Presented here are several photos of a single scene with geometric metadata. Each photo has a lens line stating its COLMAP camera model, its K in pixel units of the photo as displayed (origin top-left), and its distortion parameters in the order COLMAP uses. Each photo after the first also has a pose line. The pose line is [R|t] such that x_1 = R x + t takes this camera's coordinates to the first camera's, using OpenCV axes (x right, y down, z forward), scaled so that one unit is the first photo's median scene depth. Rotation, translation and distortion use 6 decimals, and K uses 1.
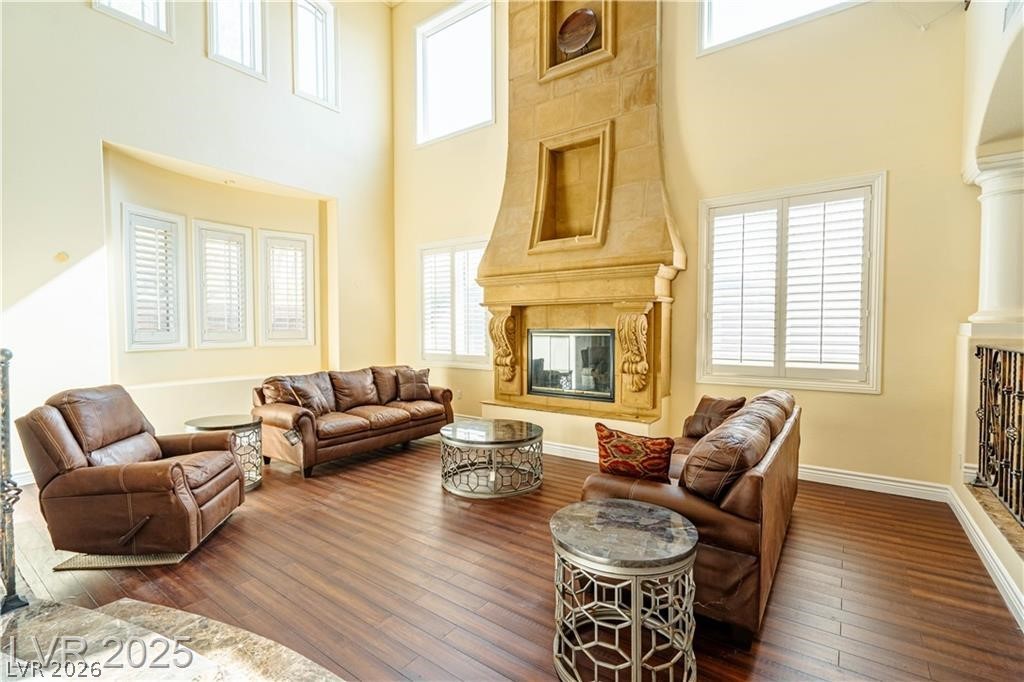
lens RADIAL K [[466.5, 0, 513.3], [0, 466.5, 341.1], [0, 0, 1]] dist [-0.002900, 0.000806]
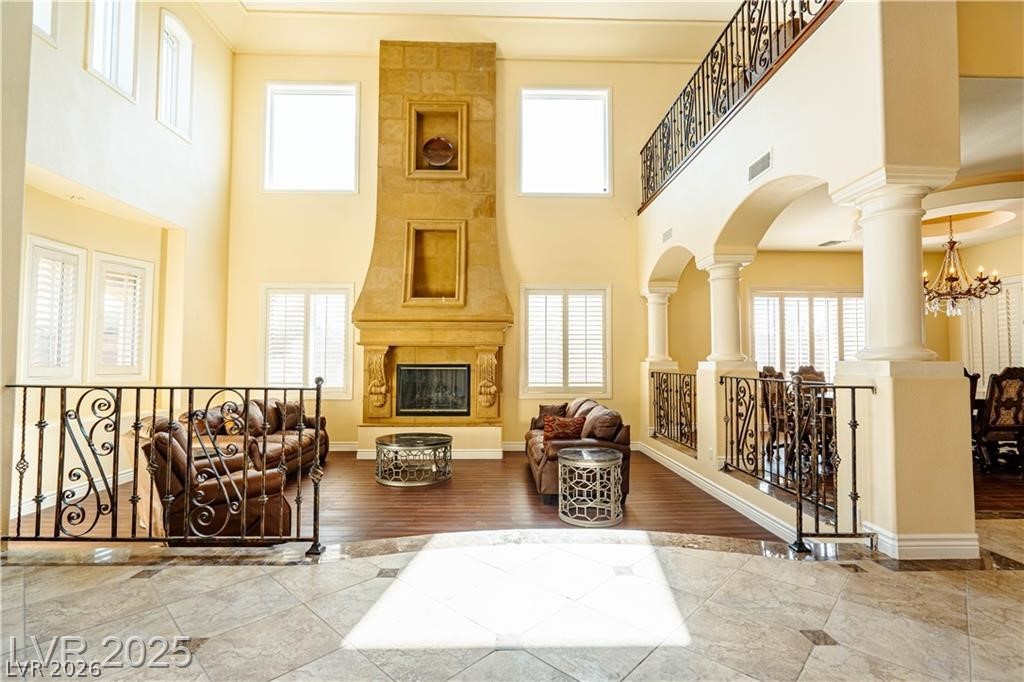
lens RADIAL K [[466.5, 0, 509.0], [0, 466.5, 340.3], [0, 0, 1]] dist [-0.002900, 0.000806]
pose [[0.796459, 0.032628, 0.603811, -0.534878], [0.013975, 0.997283, -0.072323, 0.006086], [-0.604530, 0.066040, 0.793840, -0.209868]]
